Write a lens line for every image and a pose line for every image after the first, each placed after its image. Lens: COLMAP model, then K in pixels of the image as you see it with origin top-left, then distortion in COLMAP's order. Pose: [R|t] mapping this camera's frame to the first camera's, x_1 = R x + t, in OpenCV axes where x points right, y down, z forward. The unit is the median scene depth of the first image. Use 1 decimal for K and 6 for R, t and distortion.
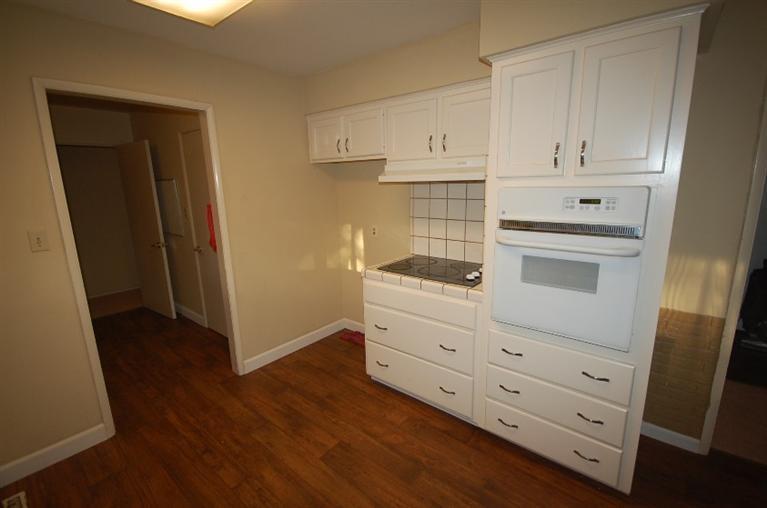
lens RADIAL K [[337.9, 0, 385.6], [0, 337.9, 252.5], [0, 0, 1]] dist [0.000459, 0.000000]
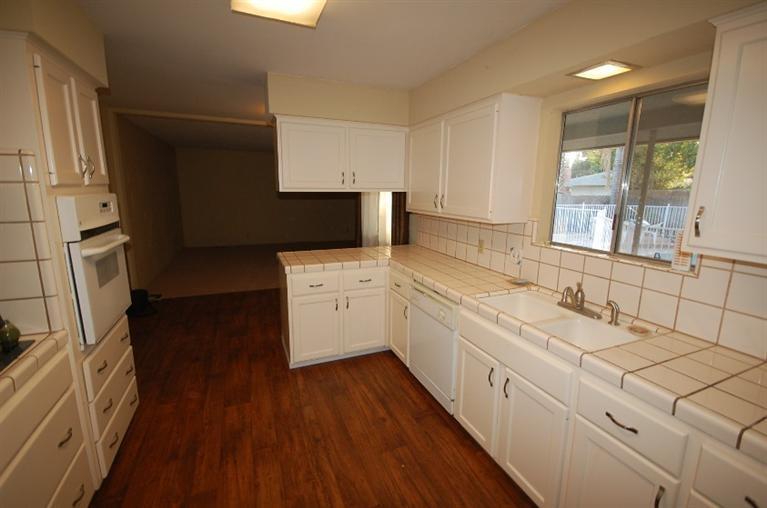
lens RADIAL K [[337.9, 0, 385.6], [0, 337.9, 252.5], [0, 0, 1]] dist [0.000459, 0.000000]
pose [[-0.880907, -0.077829, 0.466846, -1.109882], [0.100949, 0.932791, 0.345992, -0.290492], [-0.462398, 0.351914, -0.813845, 1.478554]]
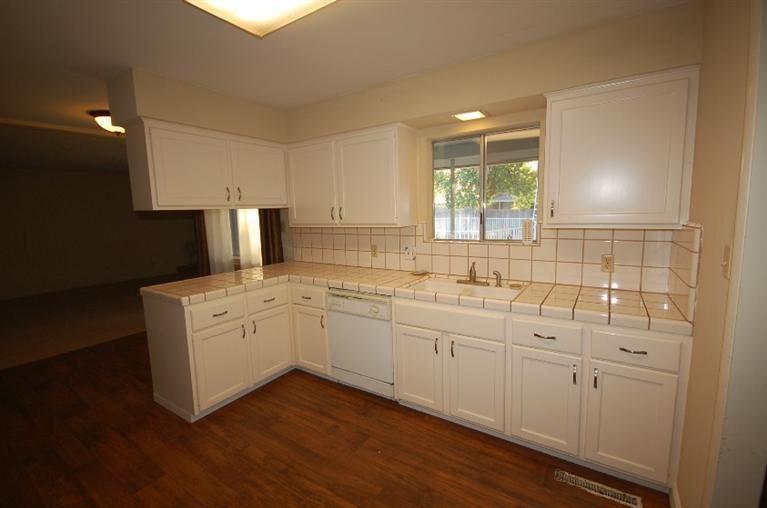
lens RADIAL K [[337.9, 0, 385.6], [0, 337.9, 252.5], [0, 0, 1]] dist [0.000459, 0.000000]
pose [[-0.994438, 0.059794, -0.086708, -0.734928], [0.028924, 0.946614, 0.321068, -0.295832], [0.101277, 0.316774, -0.943079, 1.660524]]
